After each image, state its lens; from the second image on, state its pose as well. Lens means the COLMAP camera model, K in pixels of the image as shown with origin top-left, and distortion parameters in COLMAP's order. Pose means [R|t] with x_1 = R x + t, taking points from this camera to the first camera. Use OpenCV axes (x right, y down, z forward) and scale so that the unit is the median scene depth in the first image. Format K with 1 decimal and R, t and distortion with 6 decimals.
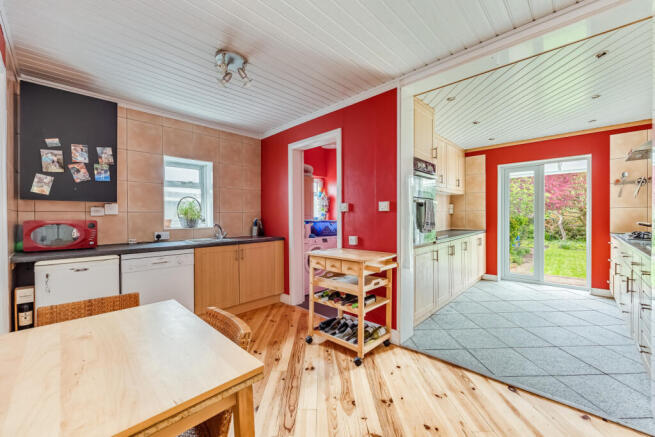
lens RADIAL K [[264.6, 0, 329.2], [0, 264.6, 218.5], [0, 0, 1]] dist [0.000157, 0.000168]
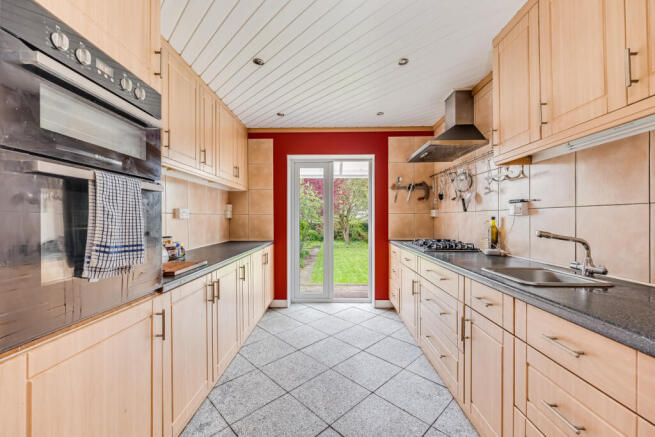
lens RADIAL K [[264.6, 0, 329.2], [0, 264.6, 218.5], [0, 0, 1]] dist [0.000157, 0.000168]
pose [[0.739476, 0.007451, 0.673142, 0.219580], [0.003802, 0.999877, -0.015244, -0.006624], [-0.673172, 0.013832, 0.739356, 0.366941]]
